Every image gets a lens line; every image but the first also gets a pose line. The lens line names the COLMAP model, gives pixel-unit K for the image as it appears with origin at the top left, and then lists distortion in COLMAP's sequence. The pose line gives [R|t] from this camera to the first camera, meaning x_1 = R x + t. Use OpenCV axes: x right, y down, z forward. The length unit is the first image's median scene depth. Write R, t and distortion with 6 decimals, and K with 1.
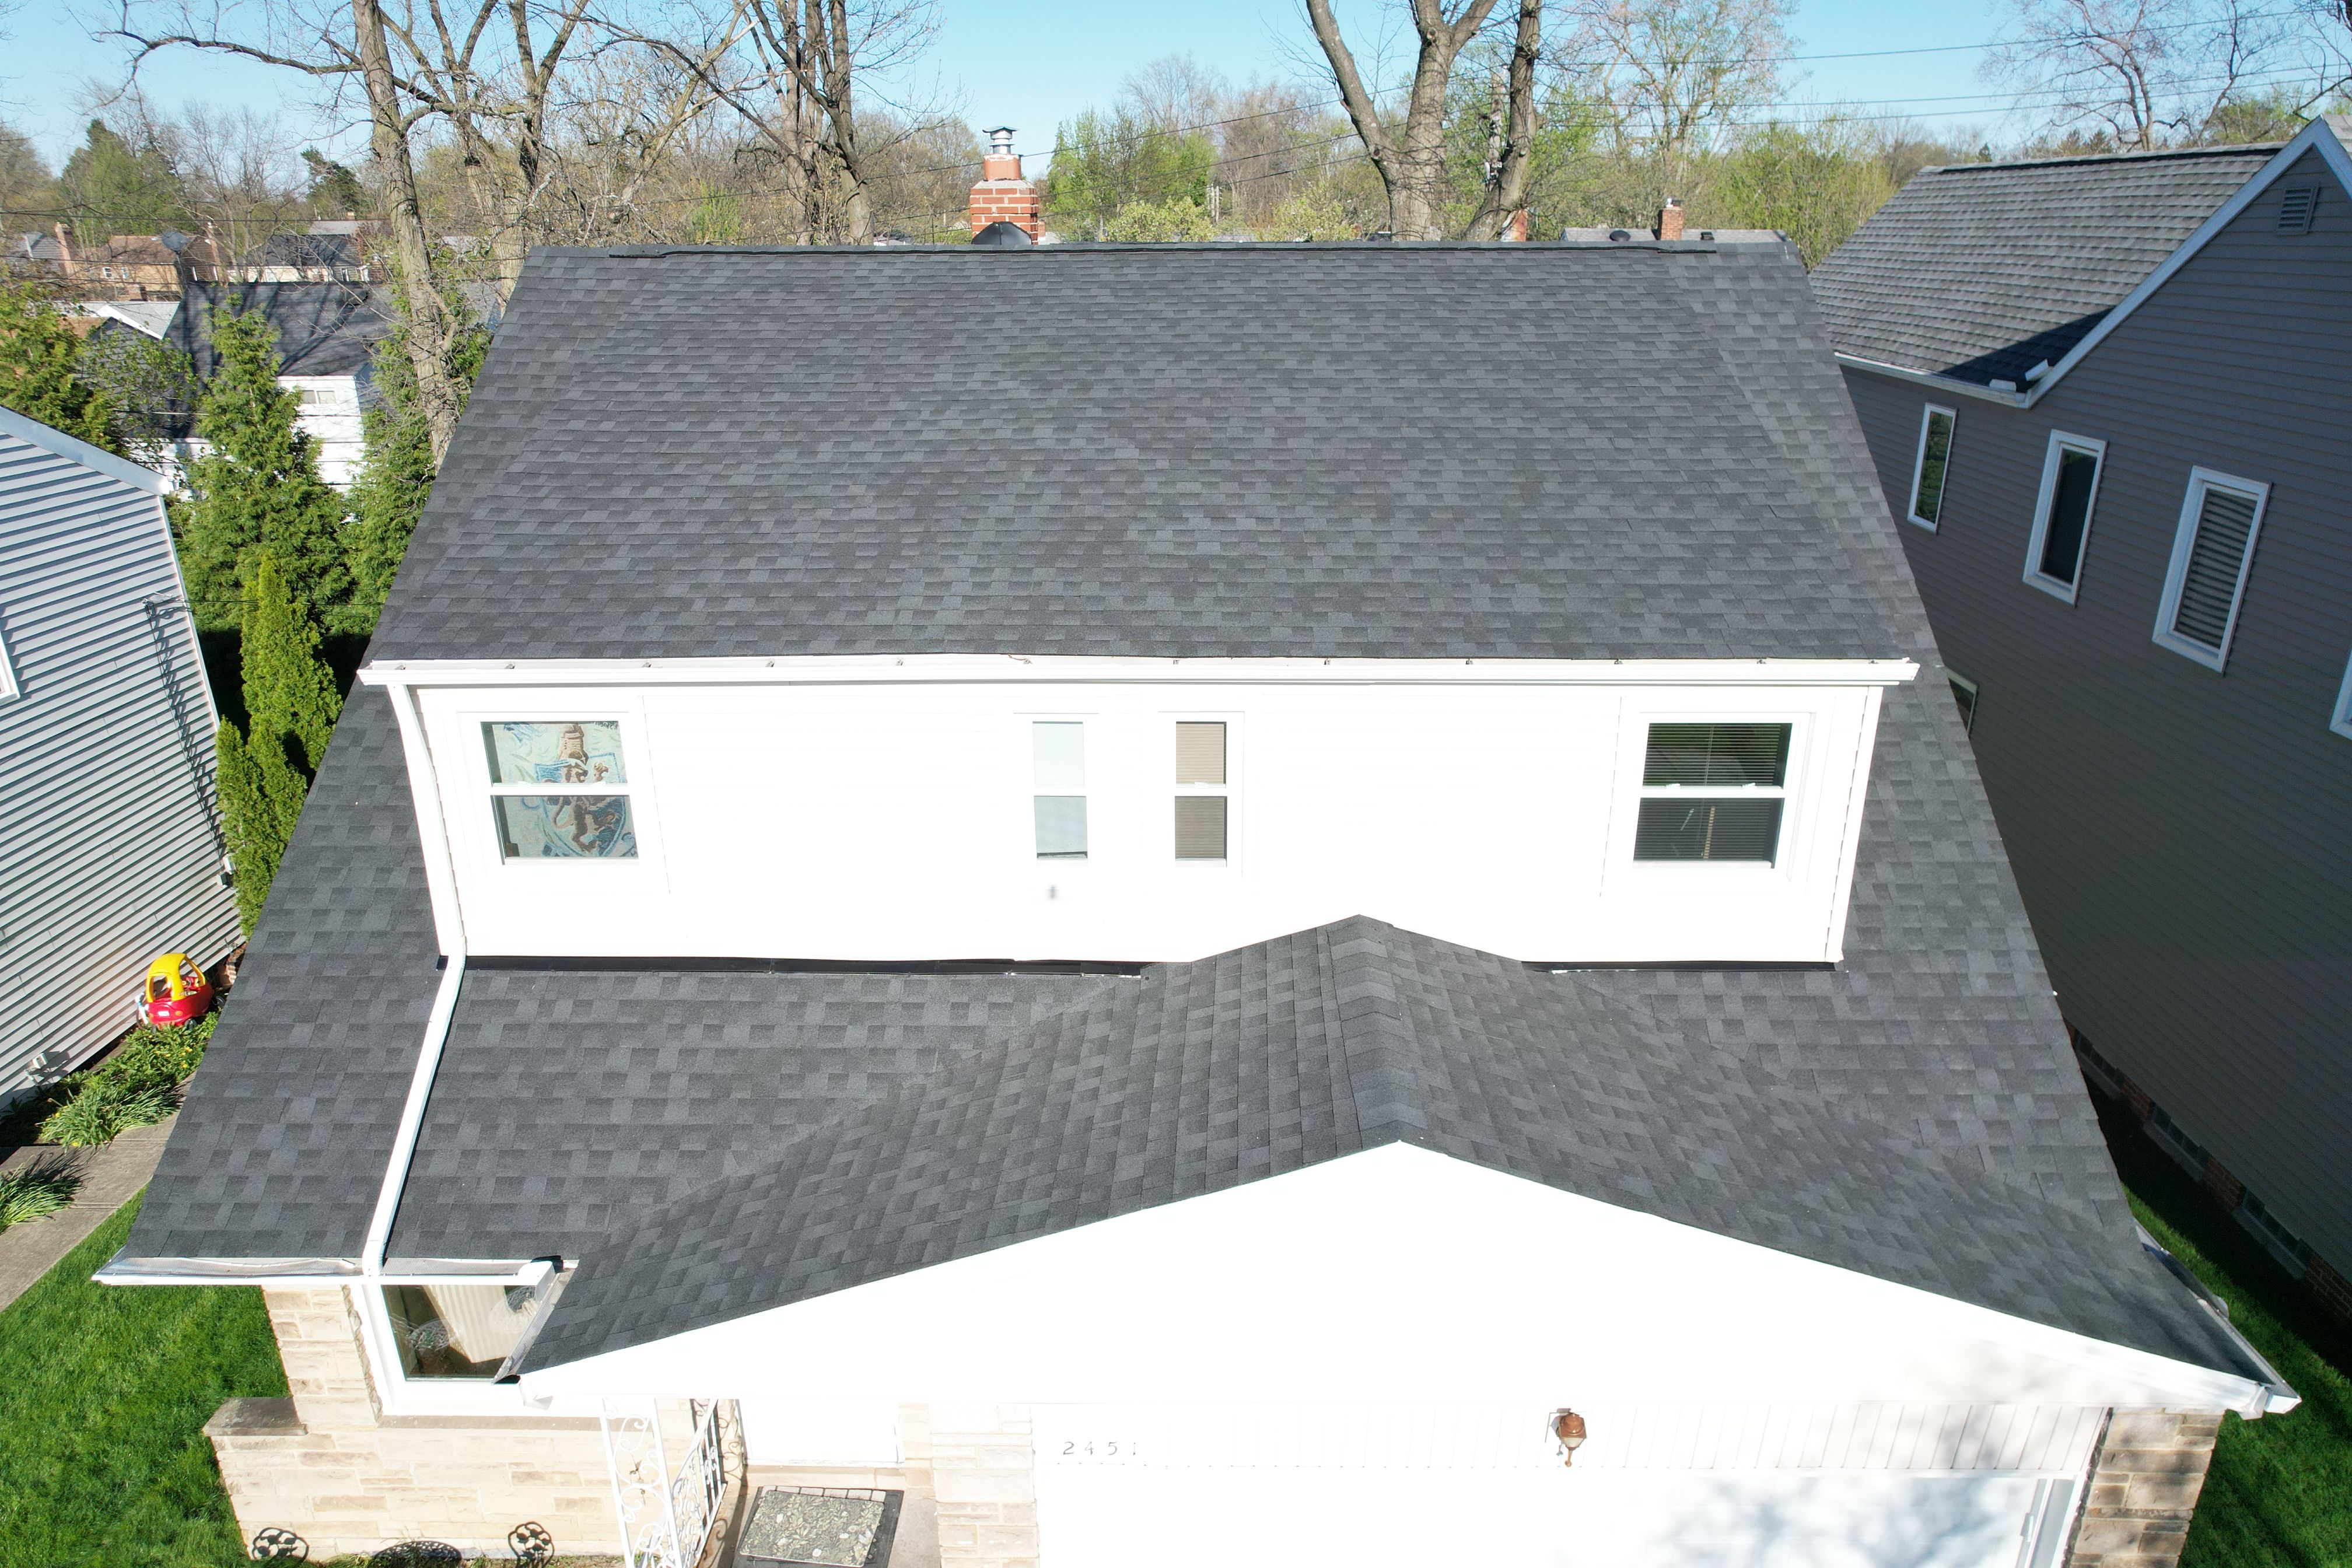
lens RADIAL K [[1505.3, 0, 1187.6], [0, 1505.3, 793.4], [0, 0, 1]] dist [-0.079070, 0.069910]
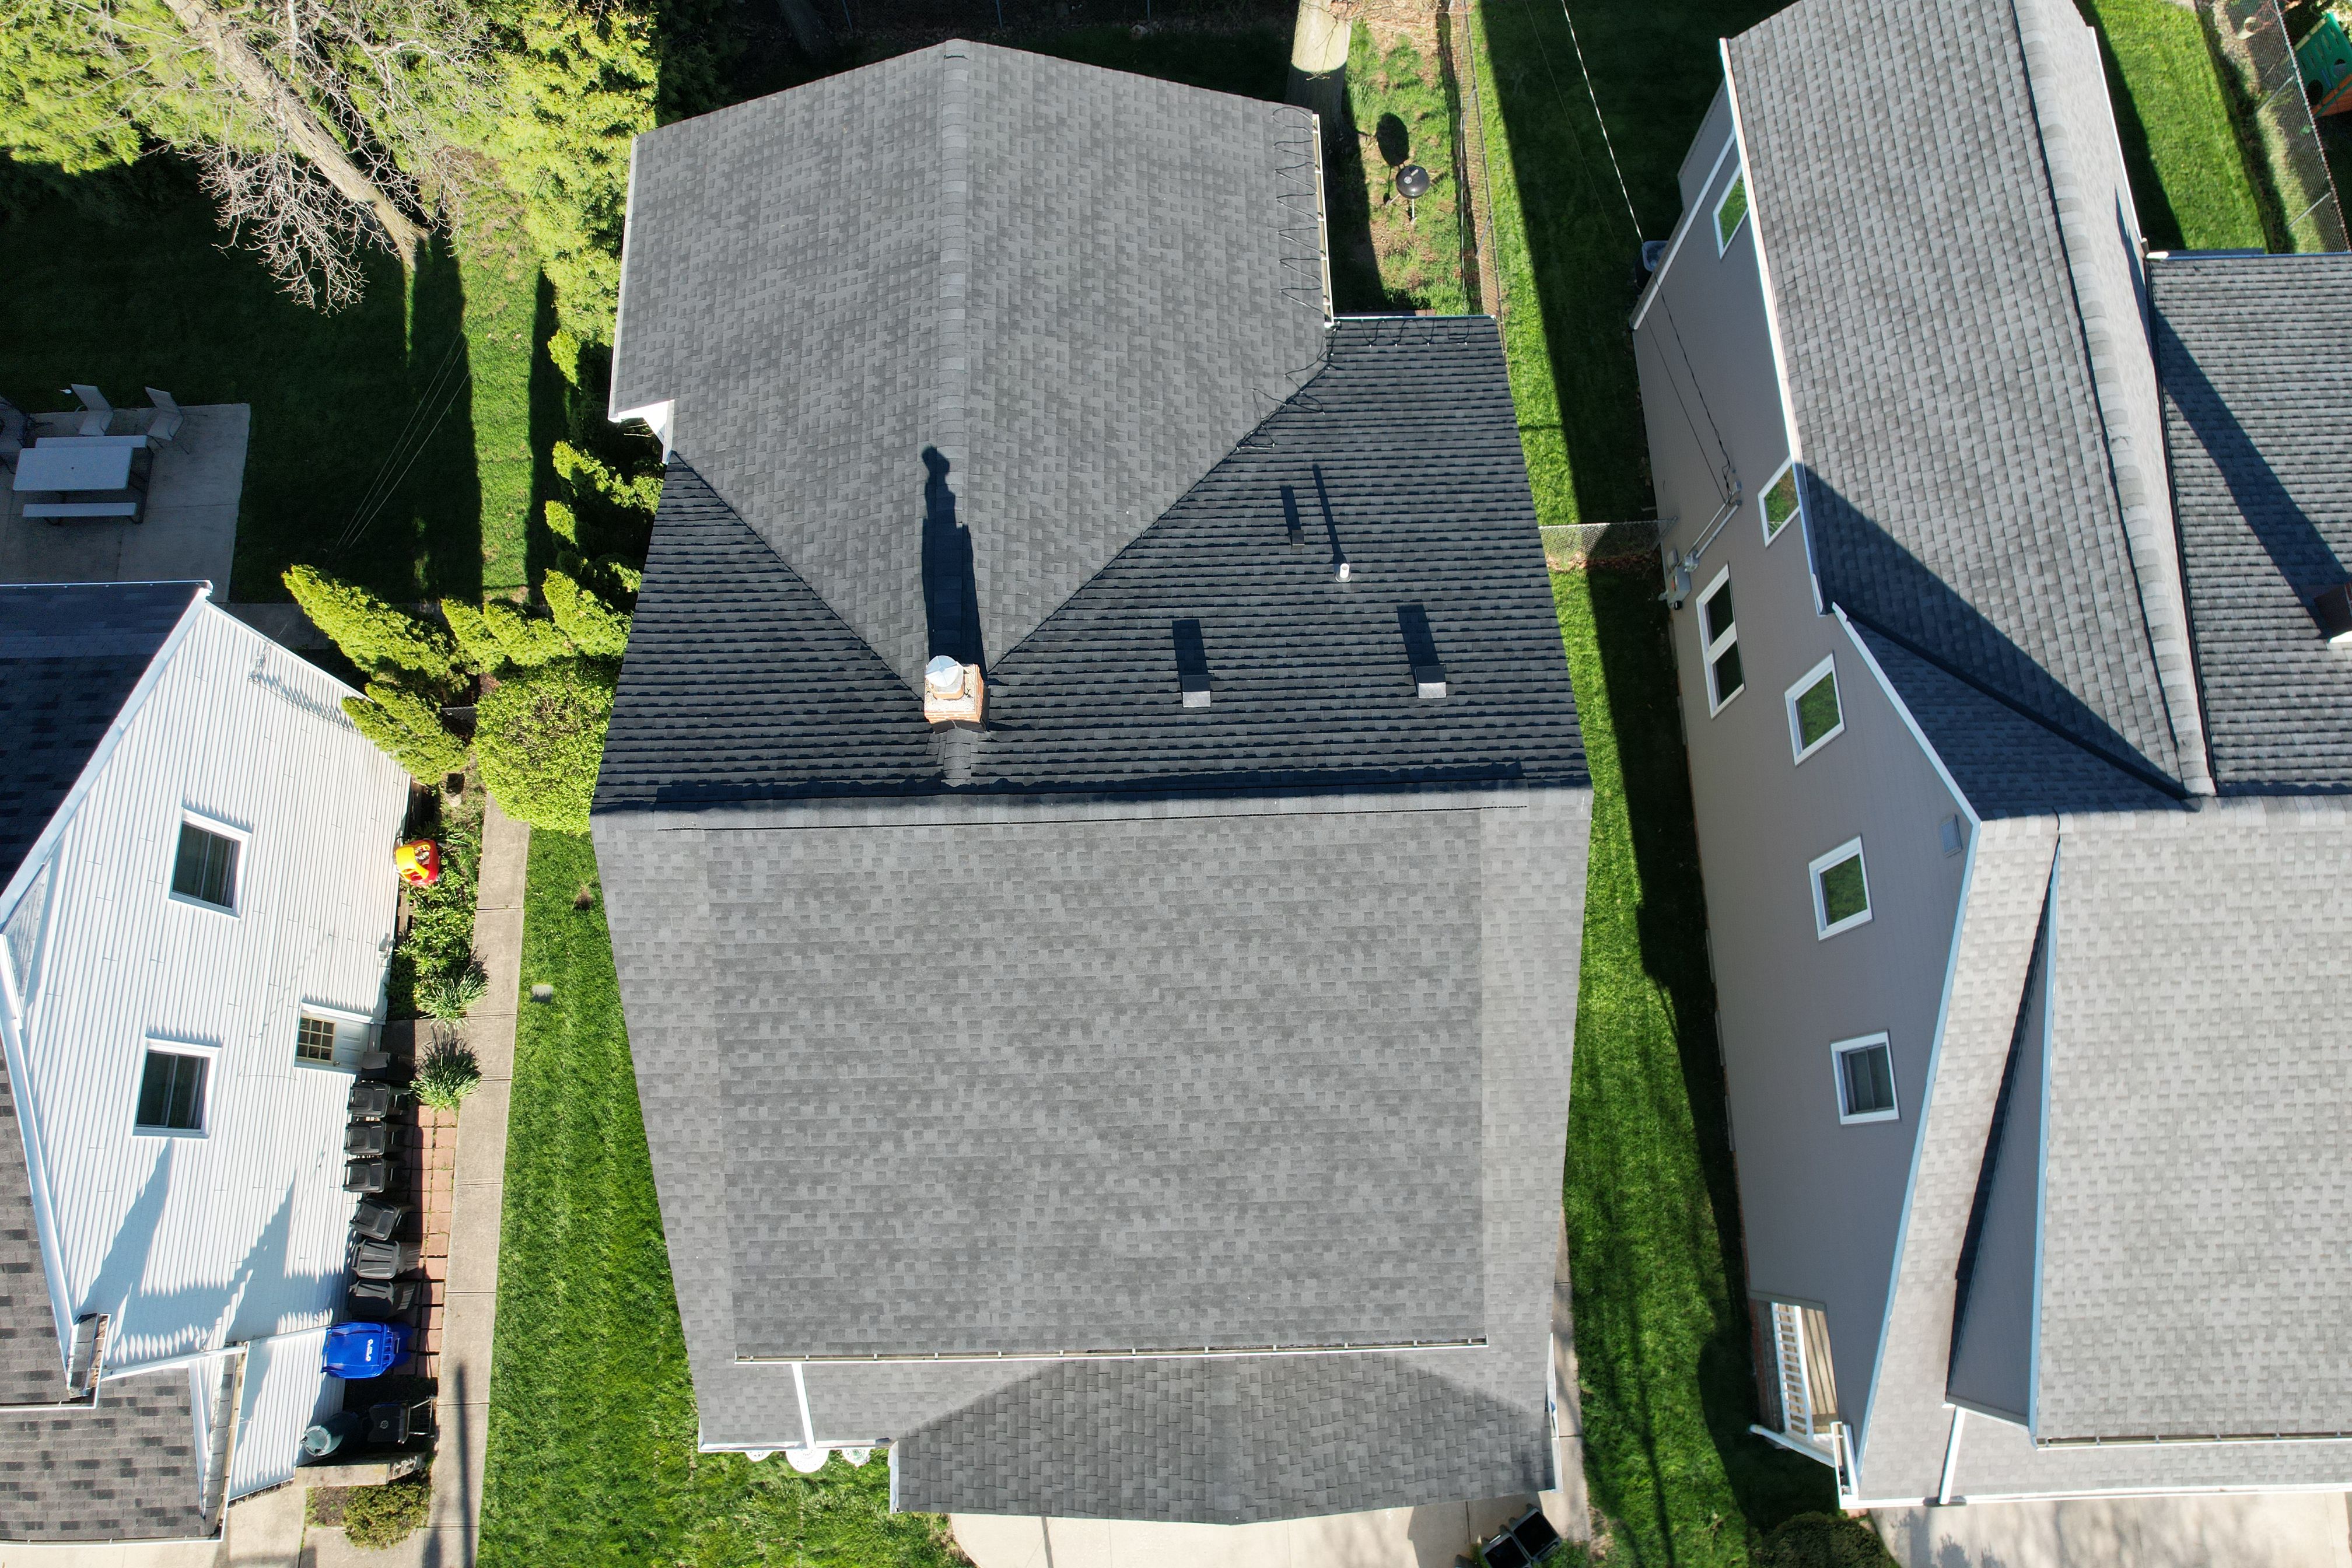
lens RADIAL K [[1505.3, 0, 1184.3], [0, 1505.3, 787.4], [0, 0, 1]] dist [-0.079070, 0.069910]
pose [[0.999010, -0.043280, 0.010266, 0.063354], [0.017291, 0.590495, 0.806856, -1.865053], [-0.040983, -0.805880, 0.590659, 0.340529]]
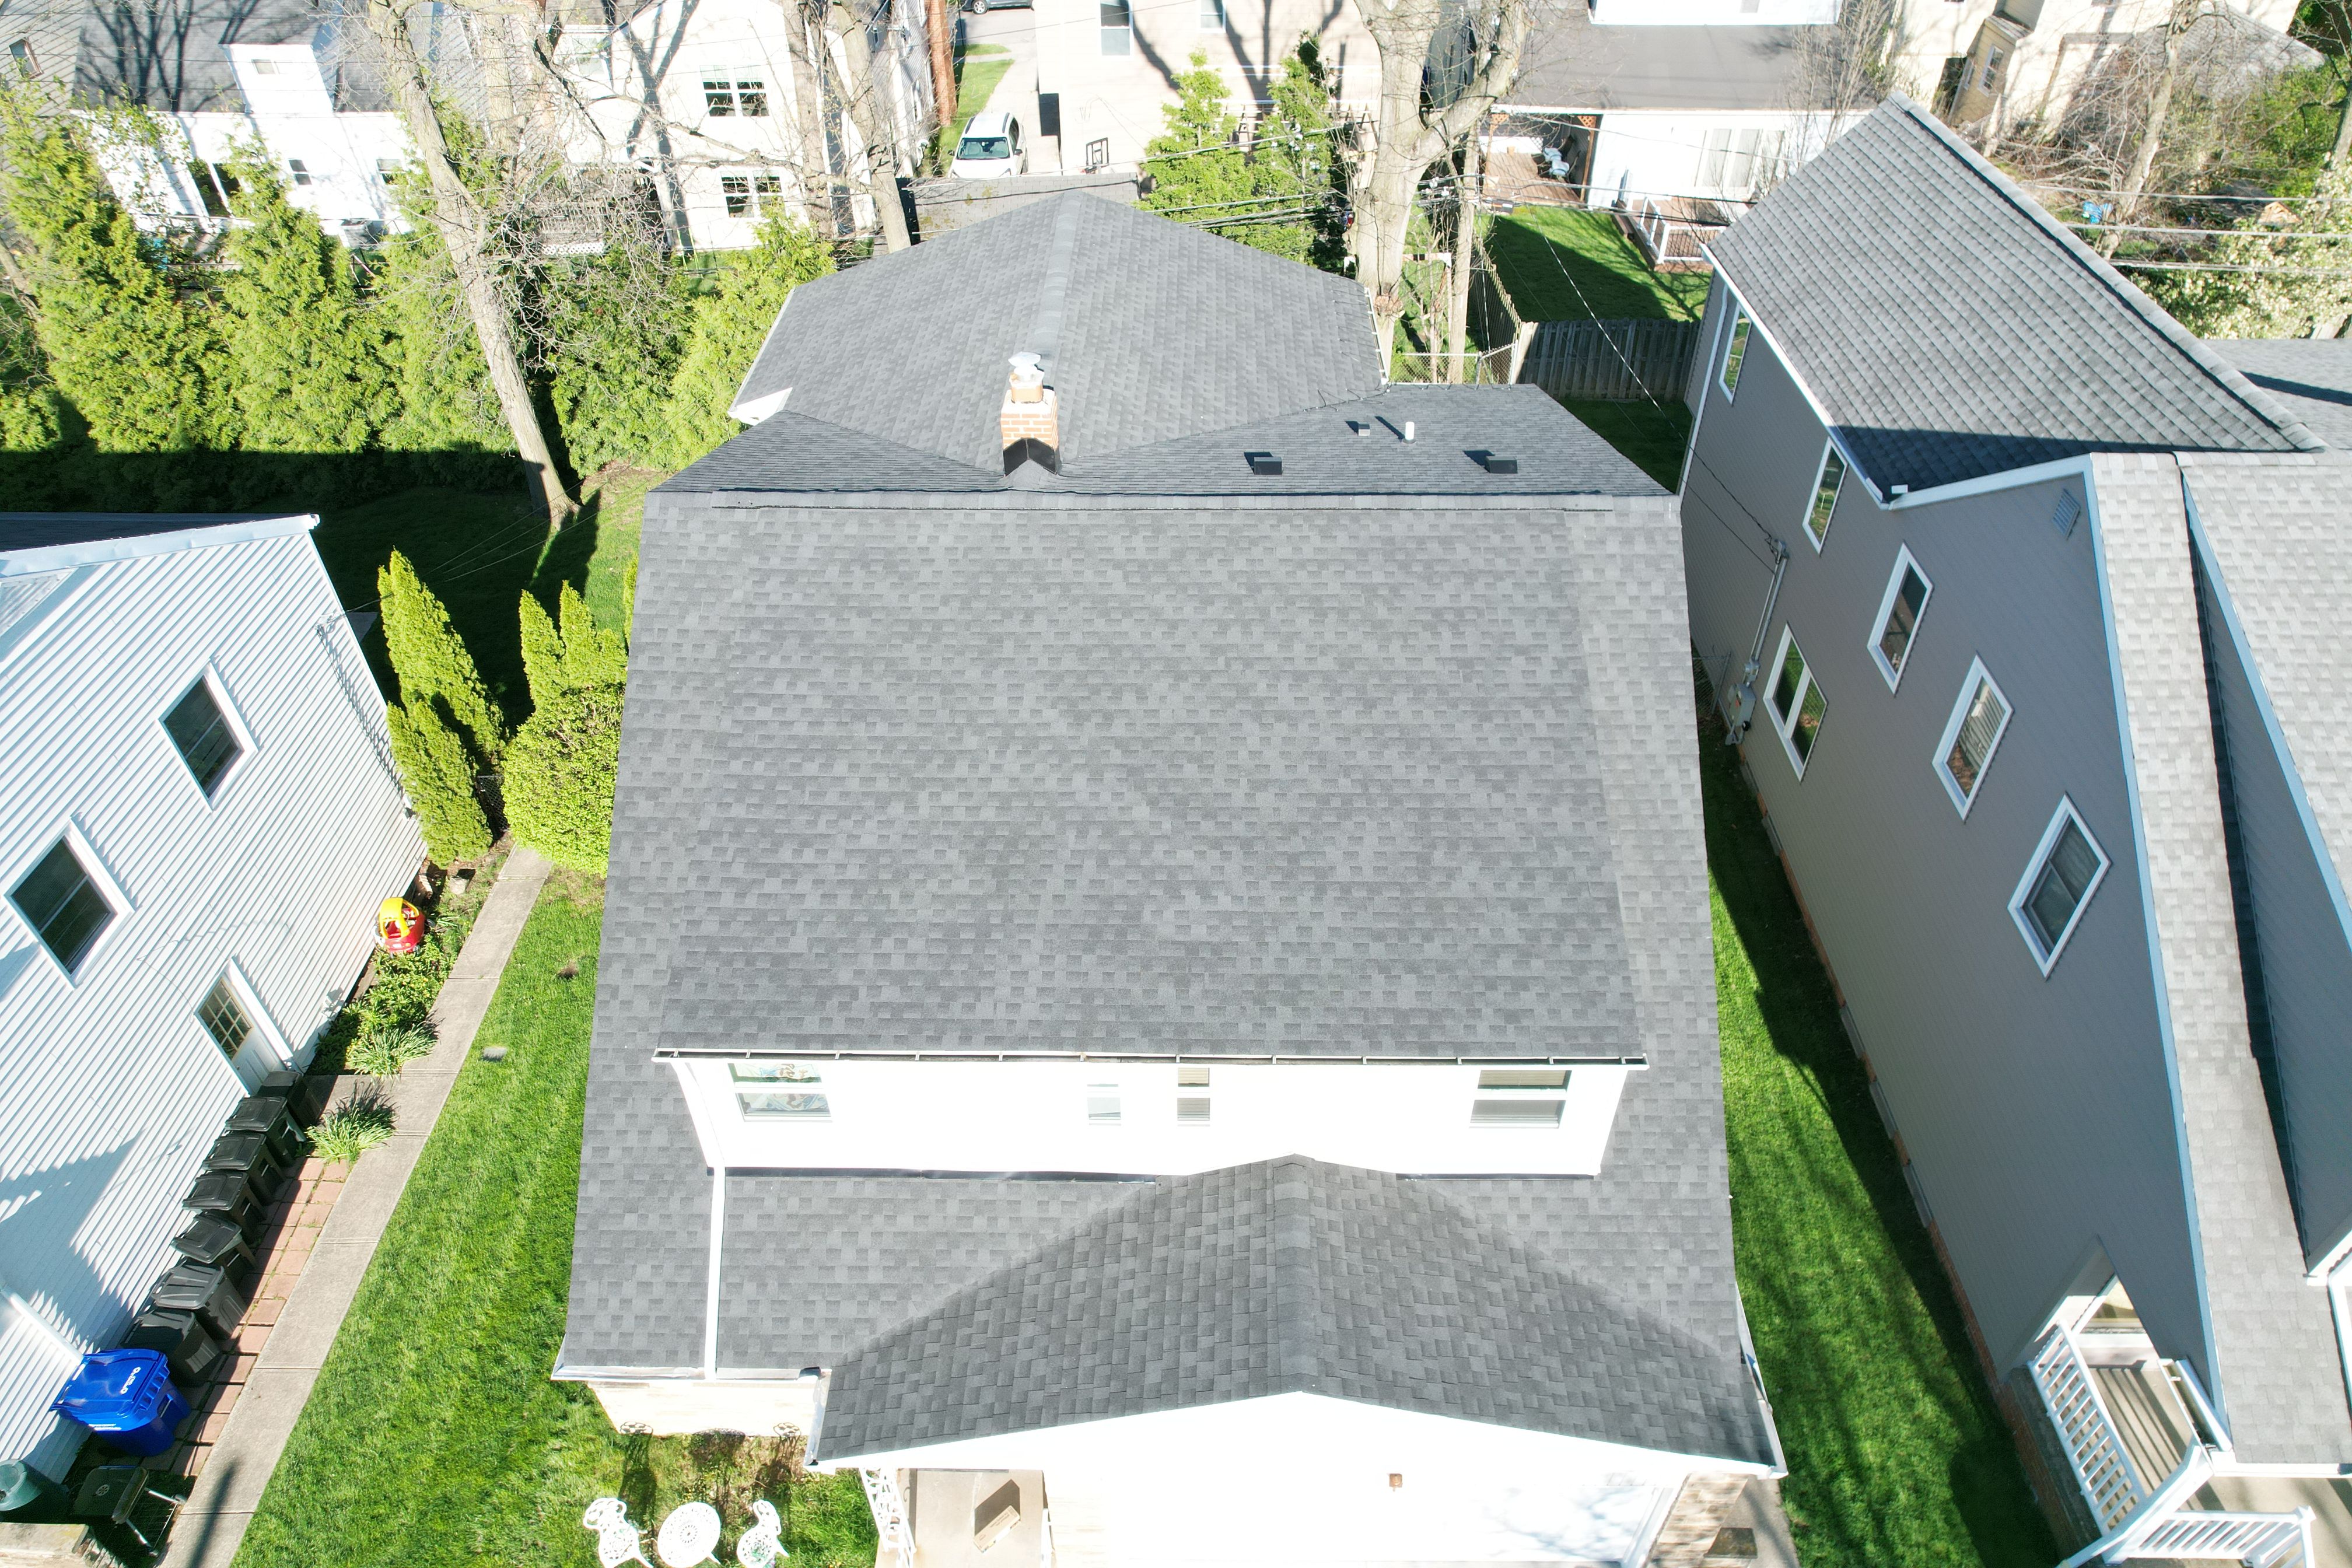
lens RADIAL K [[1505.3, 0, 1184.1], [0, 1505.3, 792.0], [0, 0, 1]] dist [-0.079070, 0.069910]
pose [[0.999996, -0.002509, 0.000879, -0.001319], [0.002057, 0.939826, 0.341646, -0.746844], [-0.001683, -0.341643, 0.939828, -0.322826]]
